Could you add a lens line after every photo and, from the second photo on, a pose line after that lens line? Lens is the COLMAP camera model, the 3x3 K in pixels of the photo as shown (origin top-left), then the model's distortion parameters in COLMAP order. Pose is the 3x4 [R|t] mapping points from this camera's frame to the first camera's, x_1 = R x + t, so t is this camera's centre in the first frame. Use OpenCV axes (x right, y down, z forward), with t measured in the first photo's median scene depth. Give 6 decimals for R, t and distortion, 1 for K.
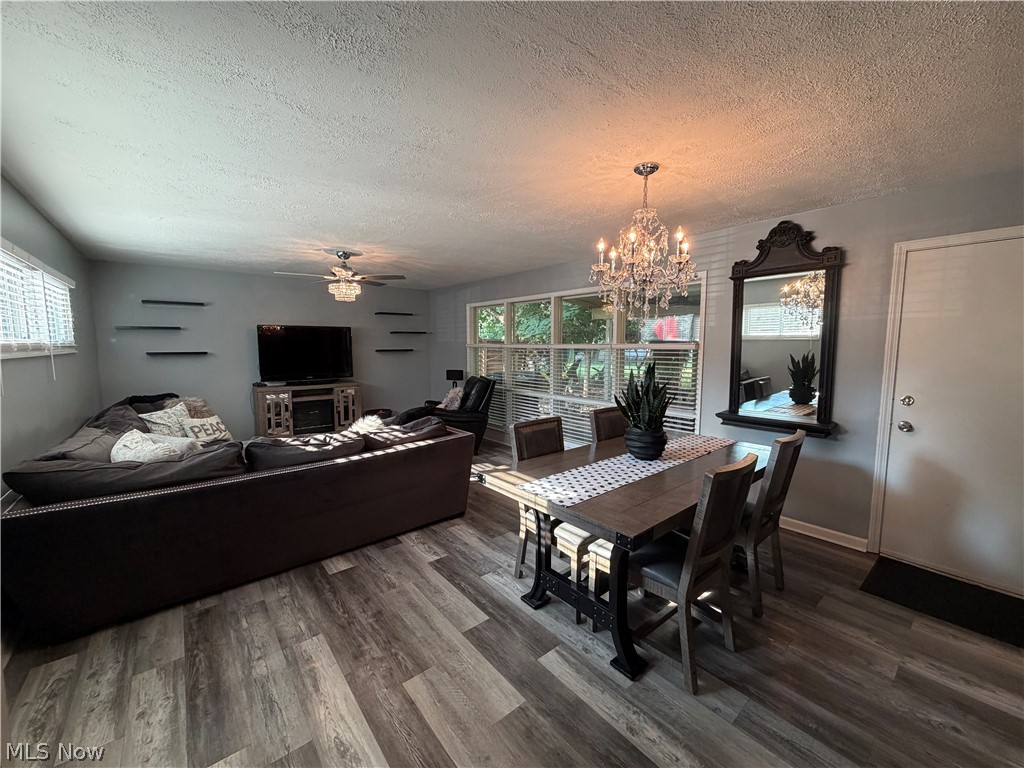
lens RADIAL K [[407.2, 0, 508.4], [0, 407.2, 382.7], [0, 0, 1]] dist [-0.000945, 0.000024]
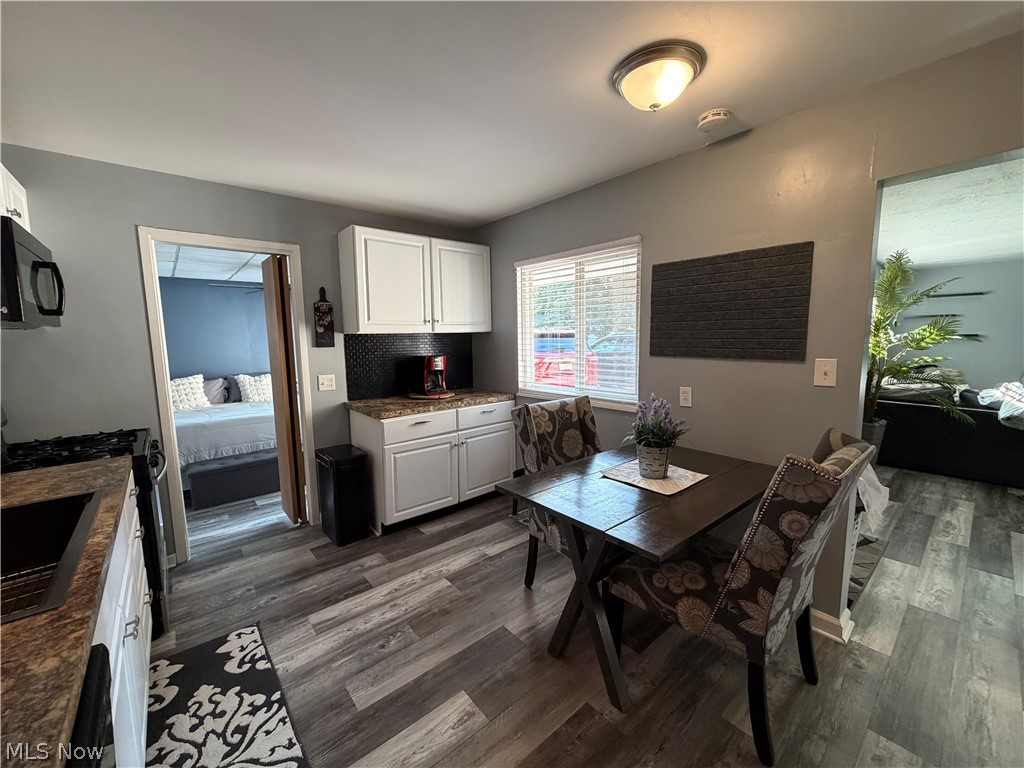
lens RADIAL K [[407.2, 0, 508.0], [0, 407.2, 383.3], [0, 0, 1]] dist [-0.000945, 0.000024]
pose [[0.015862, 0.108999, -0.993915, 1.192582], [-0.074953, 0.991373, 0.107524, 0.112800], [0.997061, 0.072791, 0.023895, -1.039294]]
